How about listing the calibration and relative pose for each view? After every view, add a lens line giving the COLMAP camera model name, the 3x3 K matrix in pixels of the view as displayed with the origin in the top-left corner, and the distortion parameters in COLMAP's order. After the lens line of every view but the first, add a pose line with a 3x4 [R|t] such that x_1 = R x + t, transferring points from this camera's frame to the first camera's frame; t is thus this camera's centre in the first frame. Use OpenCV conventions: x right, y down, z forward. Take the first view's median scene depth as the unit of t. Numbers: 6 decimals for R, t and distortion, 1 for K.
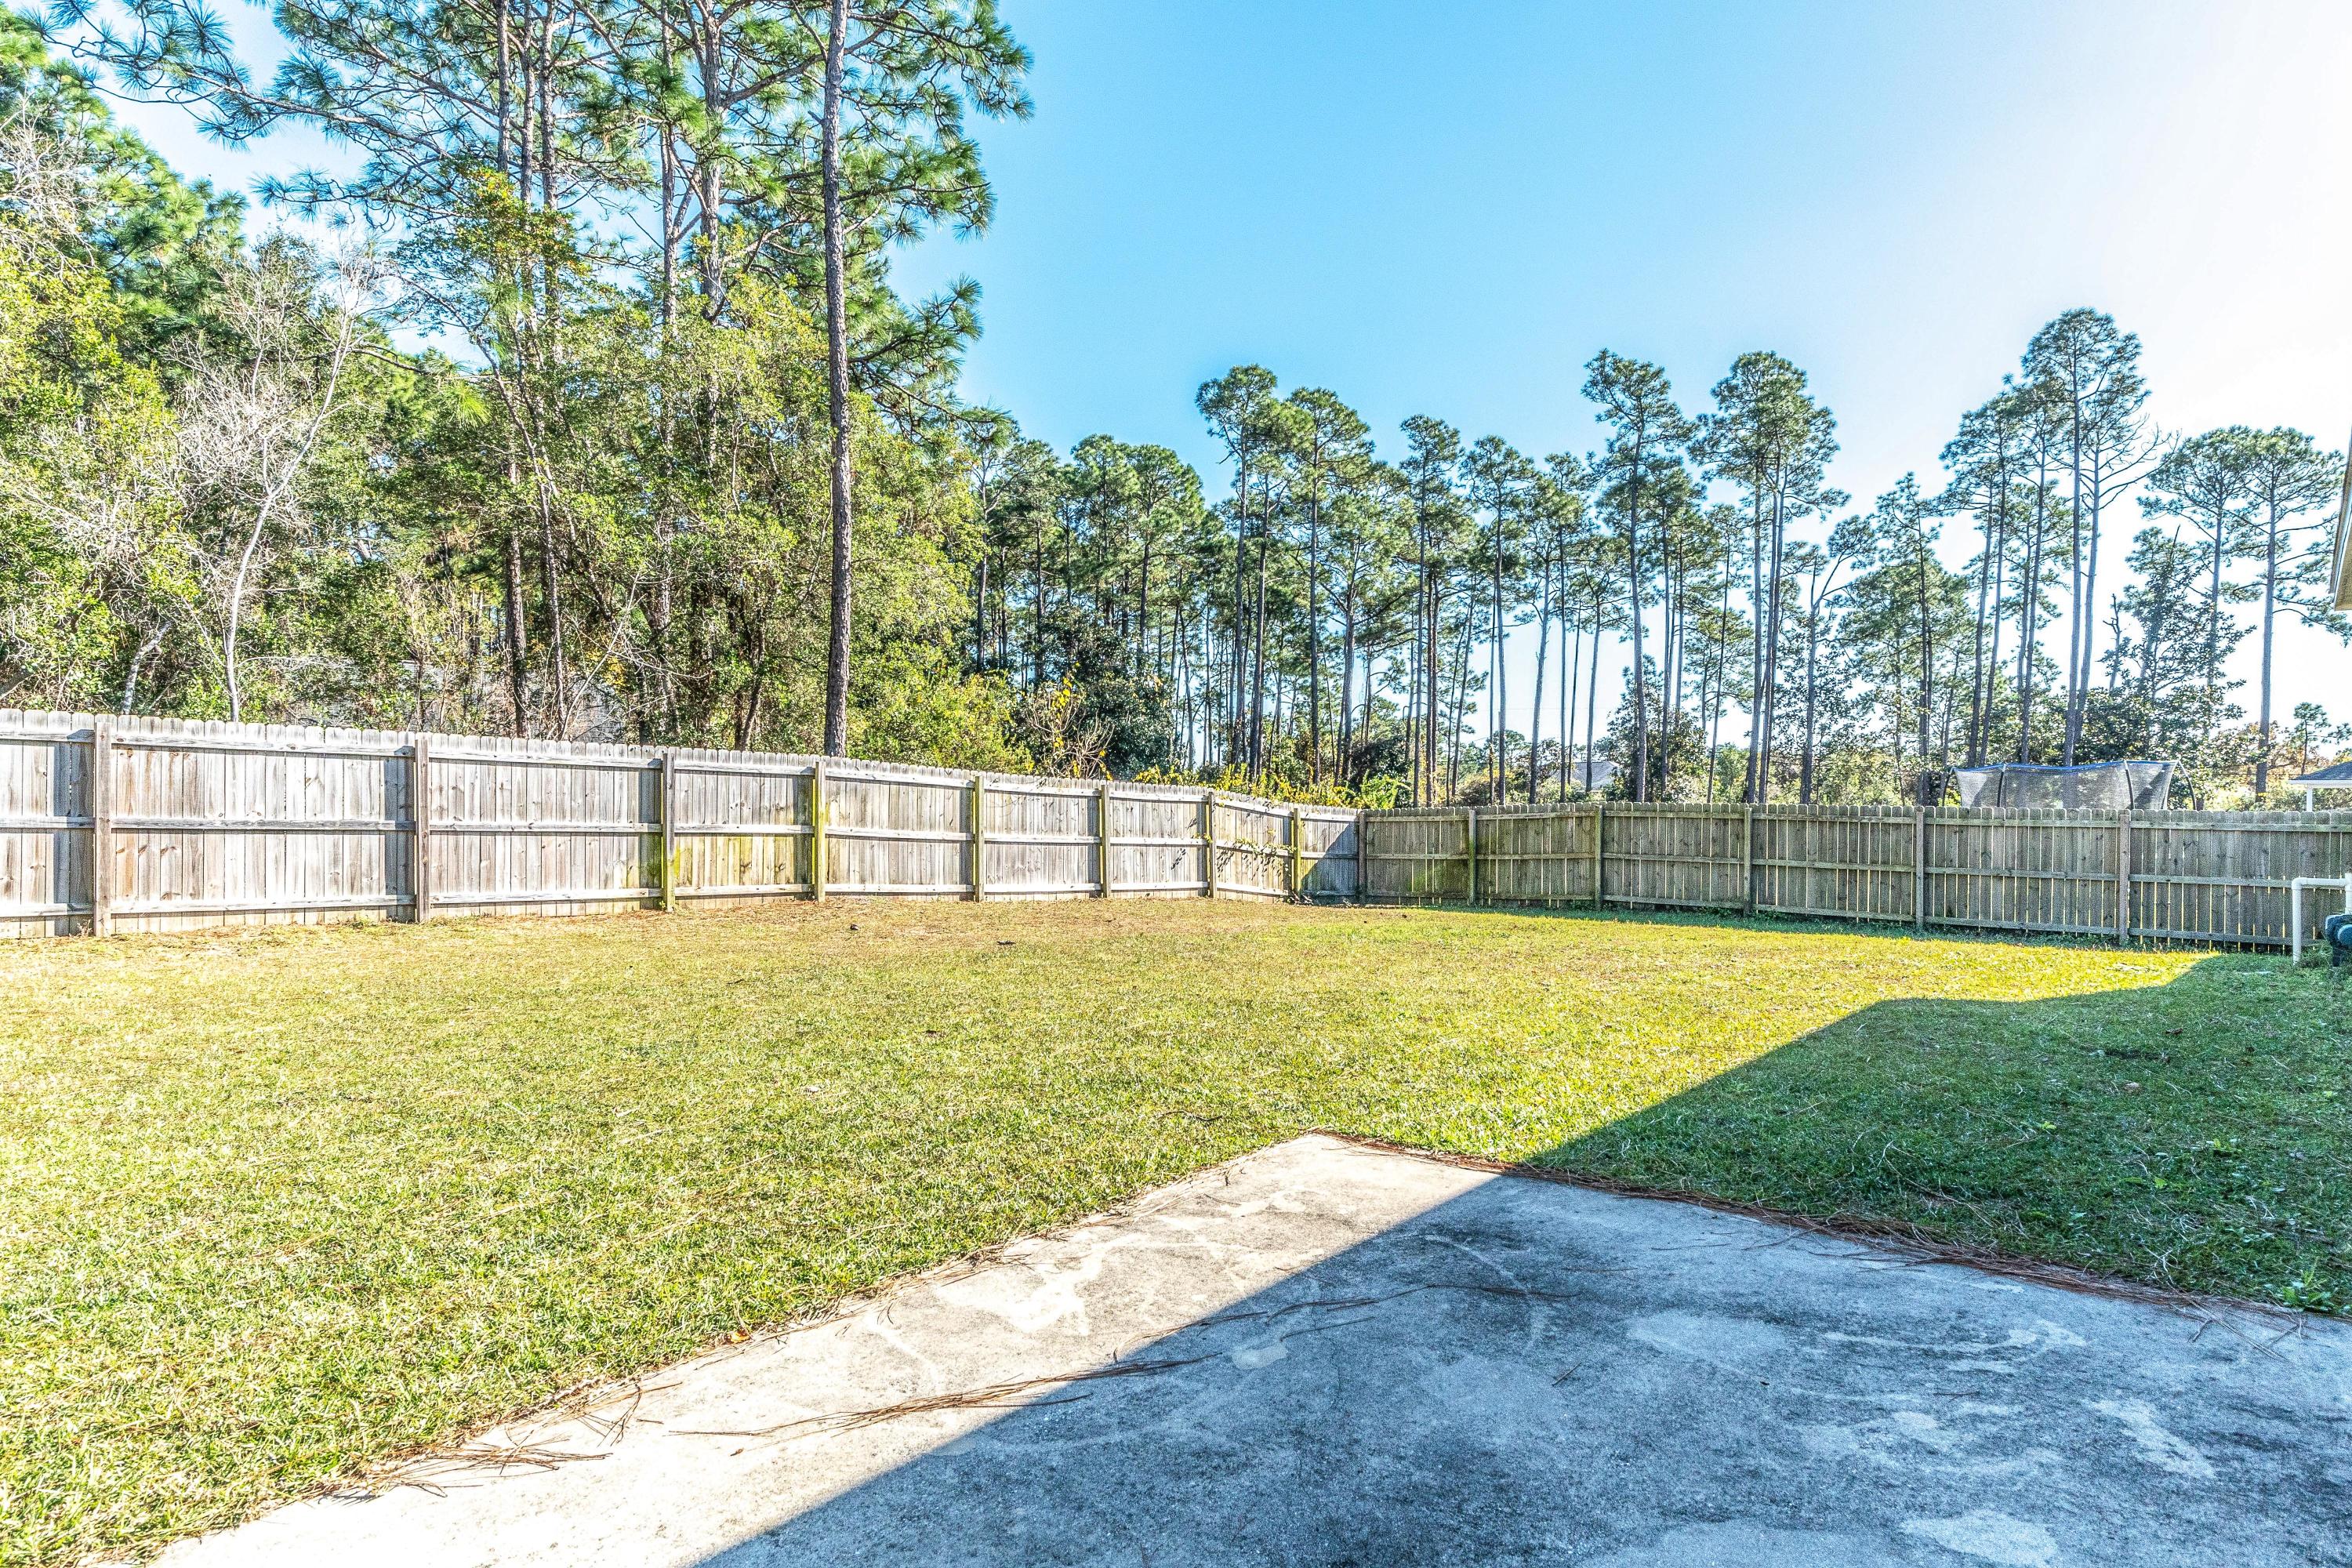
lens RADIAL K [[1291.2, 0, 1193.2], [0, 1291.2, 787.5], [0, 0, 1]] dist [-0.010381, 0.002193]
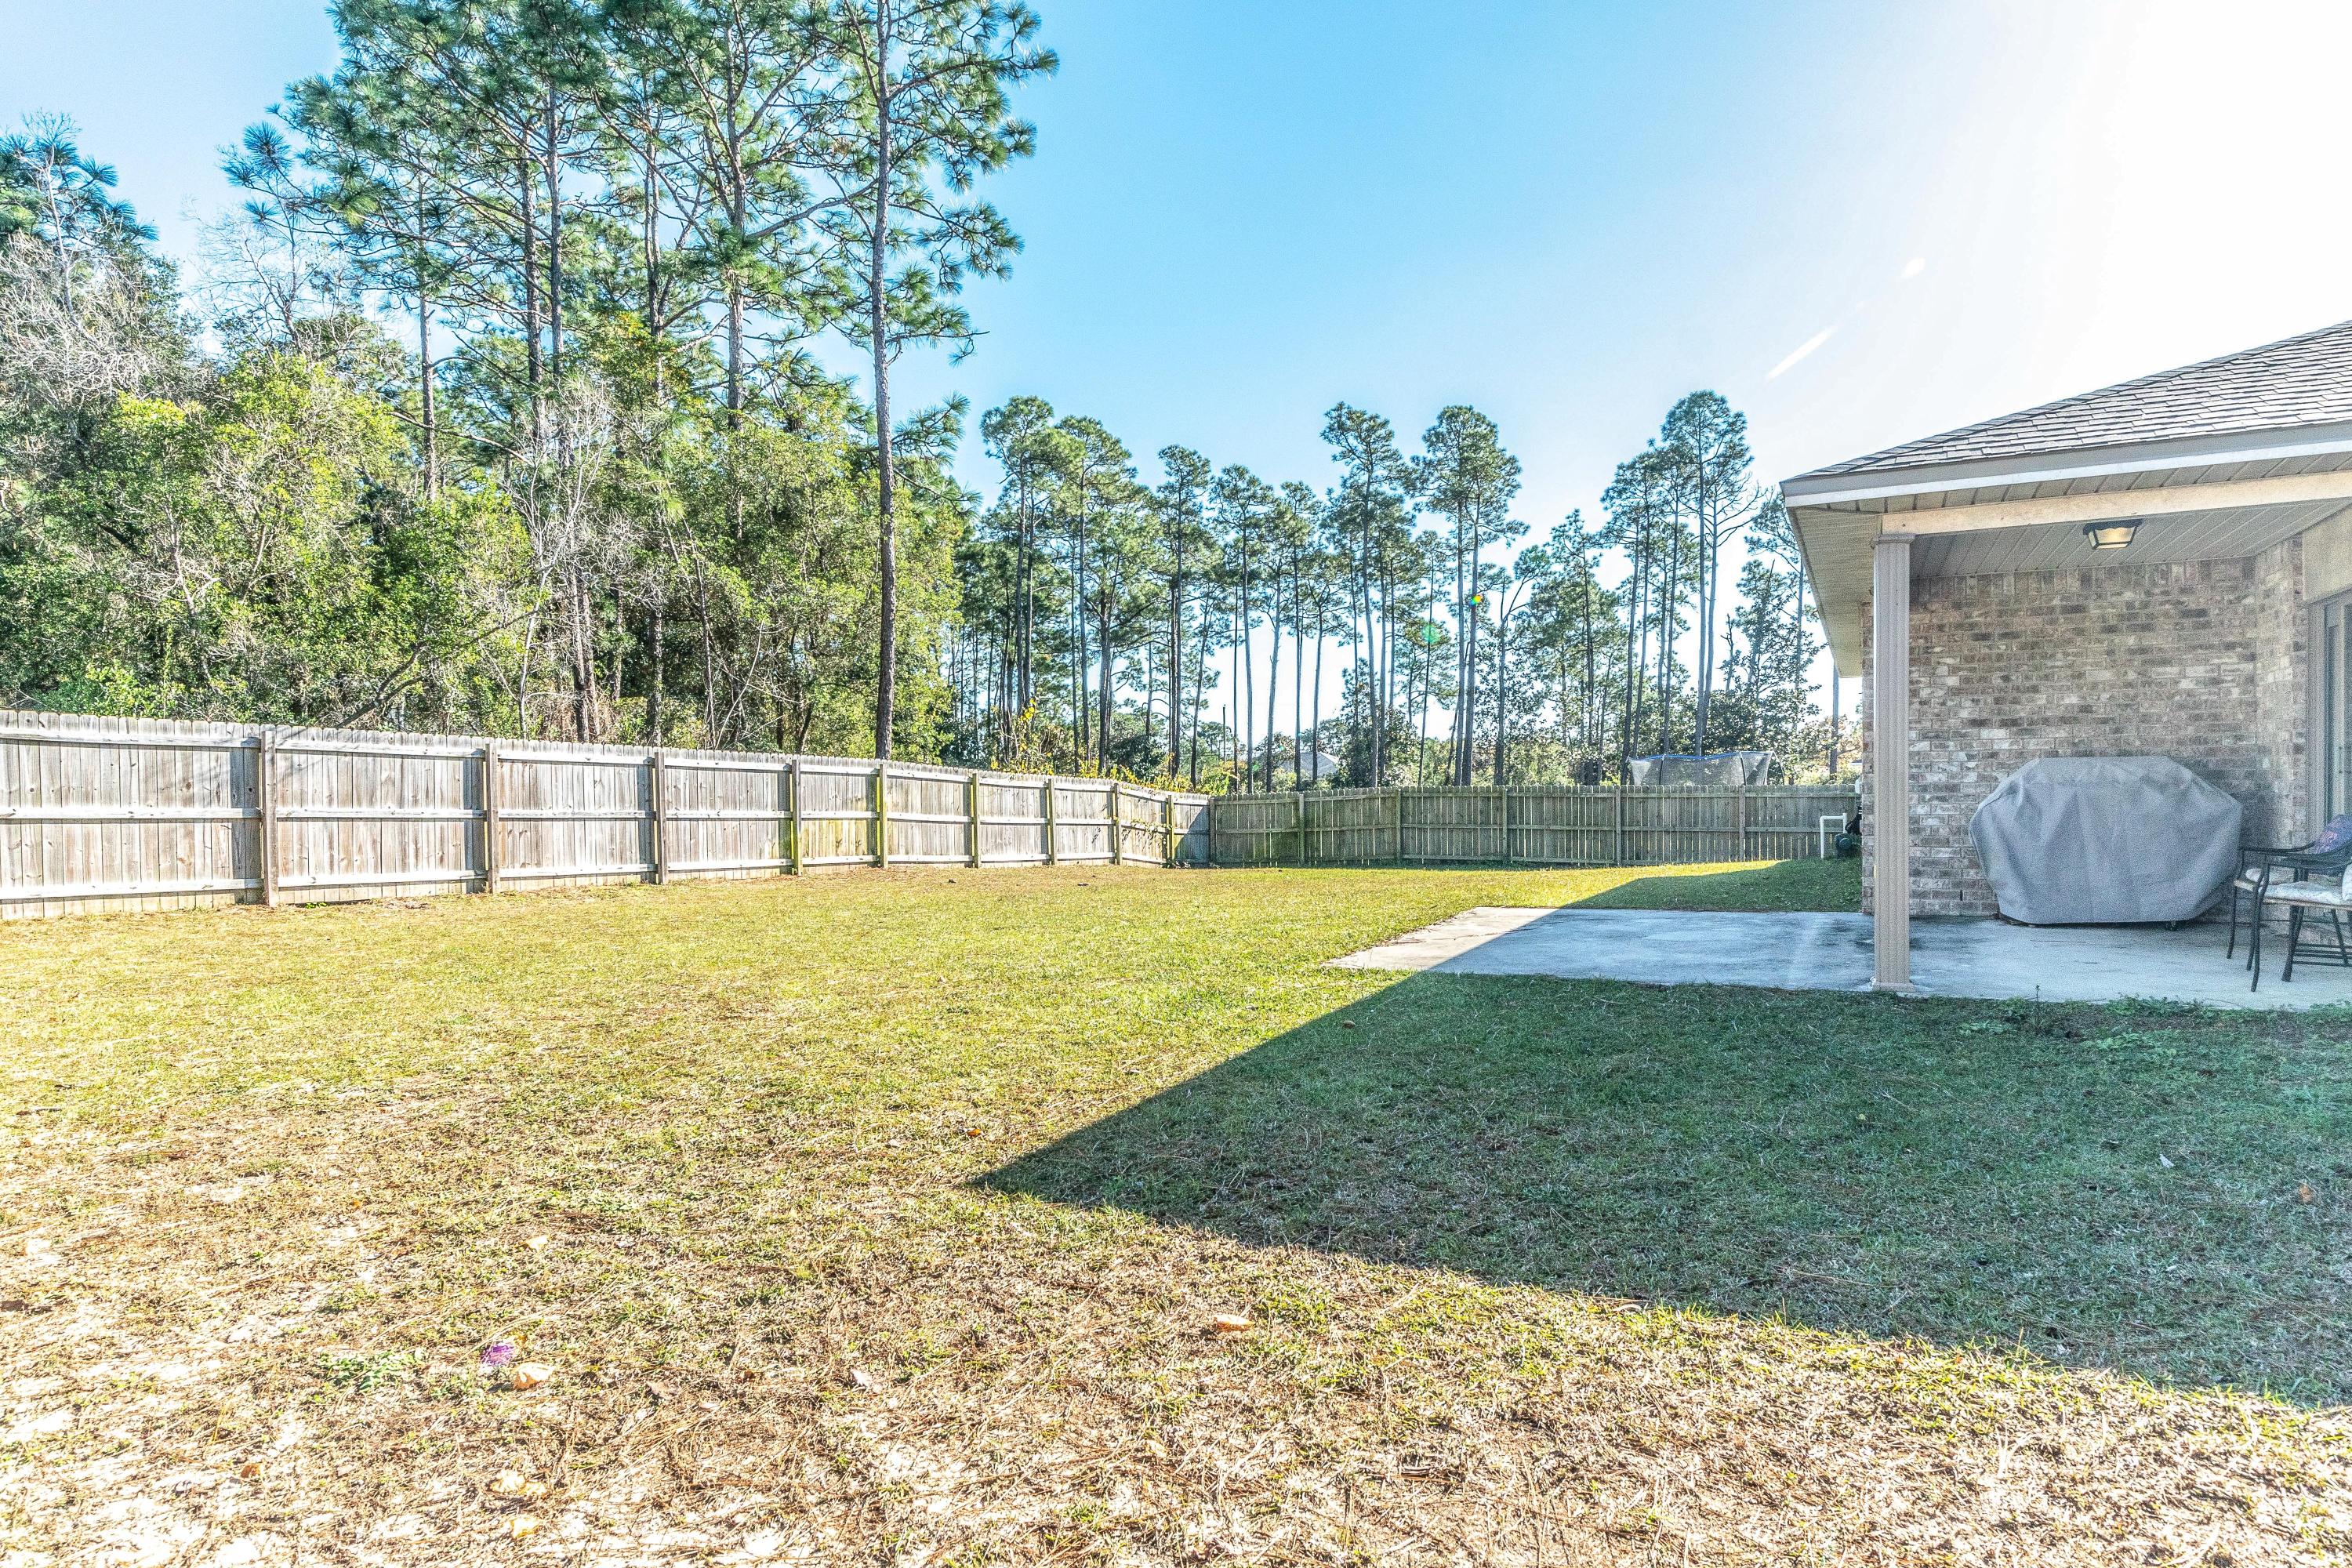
lens RADIAL K [[1291.2, 0, 1168.2], [0, 1291.2, 789.2], [0, 0, 1]] dist [-0.010381, 0.002193]
pose [[0.977453, -0.016184, 0.210534, -0.081649], [0.014532, 0.999850, 0.009394, -0.000663], [-0.210654, -0.006123, 0.977542, -0.109515]]
